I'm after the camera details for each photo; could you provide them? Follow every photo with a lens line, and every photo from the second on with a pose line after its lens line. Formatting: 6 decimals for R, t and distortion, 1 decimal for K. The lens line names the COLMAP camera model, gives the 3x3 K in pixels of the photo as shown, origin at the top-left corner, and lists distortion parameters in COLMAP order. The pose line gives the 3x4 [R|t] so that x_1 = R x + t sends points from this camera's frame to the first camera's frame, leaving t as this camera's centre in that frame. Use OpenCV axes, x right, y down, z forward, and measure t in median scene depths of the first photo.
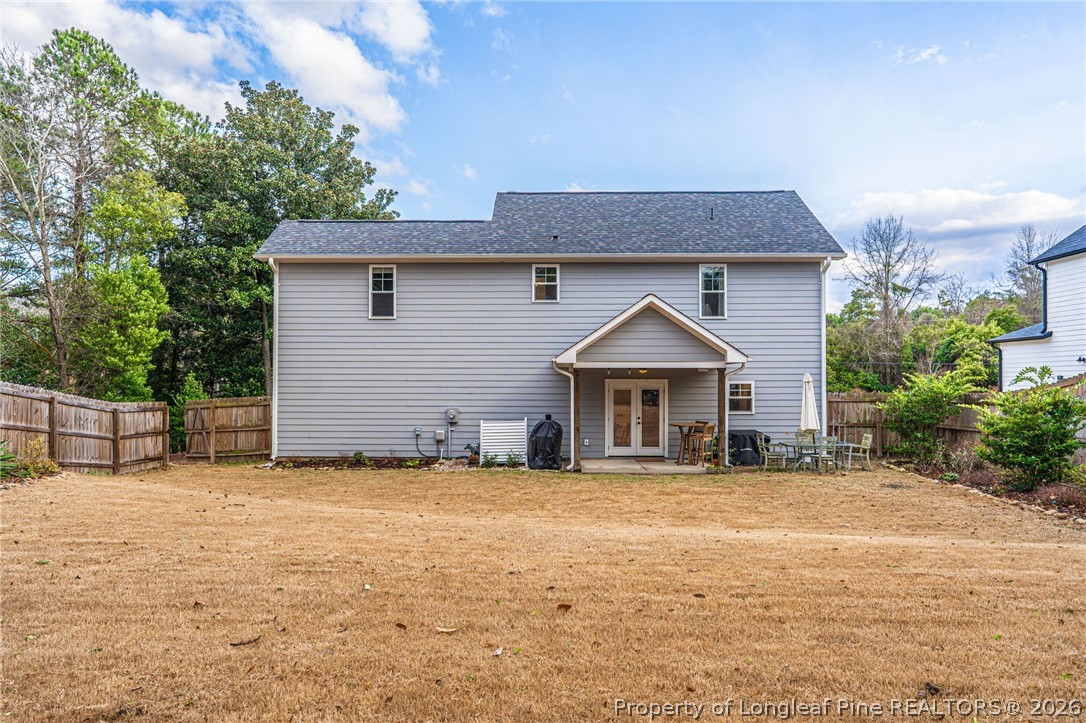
lens RADIAL K [[732.0, 0, 546.8], [0, 732.0, 359.7], [0, 0, 1]] dist [0.000901, 0.000487]
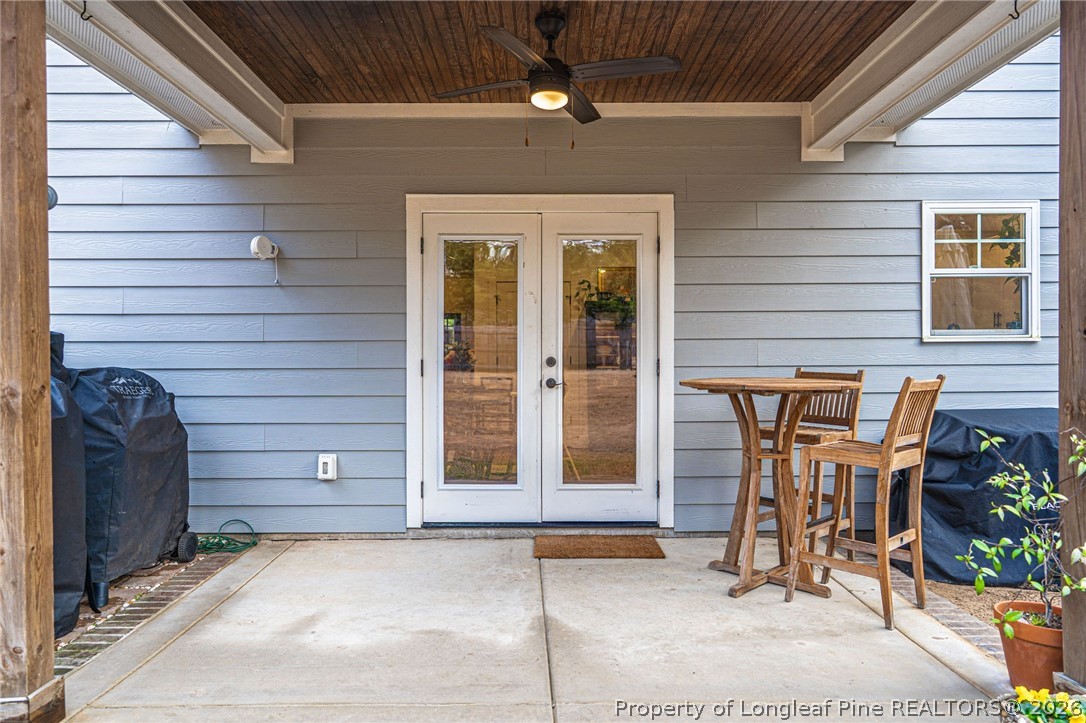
lens RADIAL K [[732.0, 0, 541.1], [0, 732.0, 363.1], [0, 0, 1]] dist [0.000901, 0.000487]
pose [[0.999101, -0.003437, 0.042248, 0.111987], [0.002342, 0.999661, 0.025941, 0.073580], [-0.042323, -0.025819, 0.998770, 0.760033]]
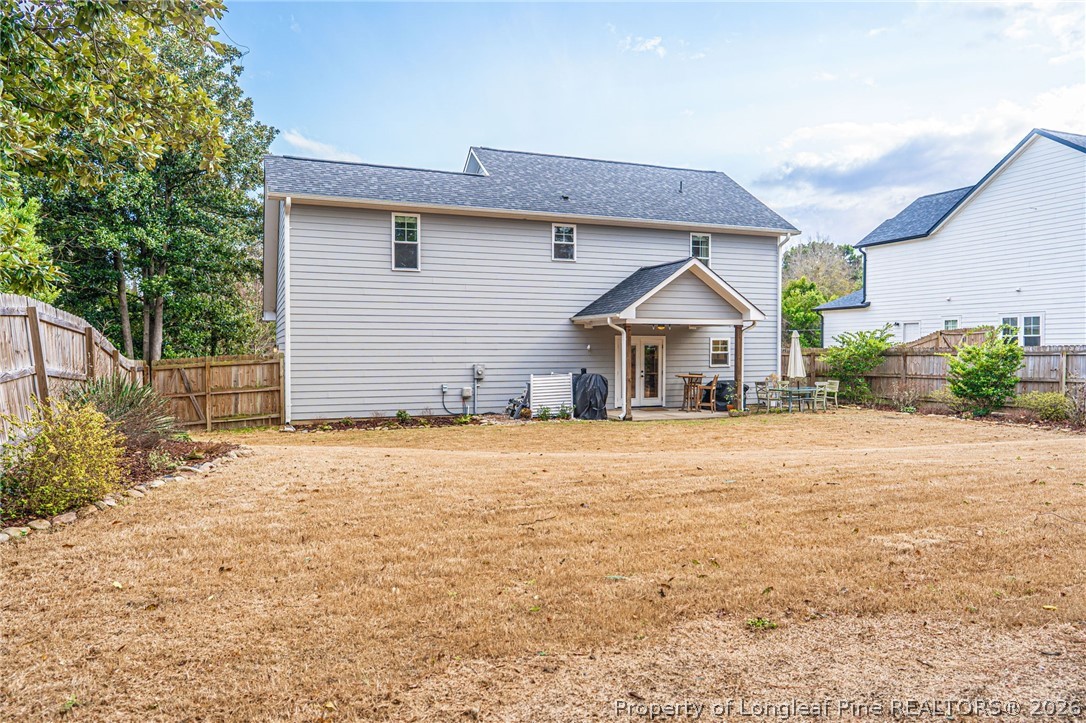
lens RADIAL K [[785.9, 0, 540.9], [0, 785.9, 365.4], [0, 0, 1]] dist [-0.022105, -0.001364]
pose [[0.912337, -0.010270, 0.409311, -0.485379], [-0.008269, 0.999019, 0.043496, 0.020808], [-0.409356, -0.043068, 0.911358, -0.002069]]
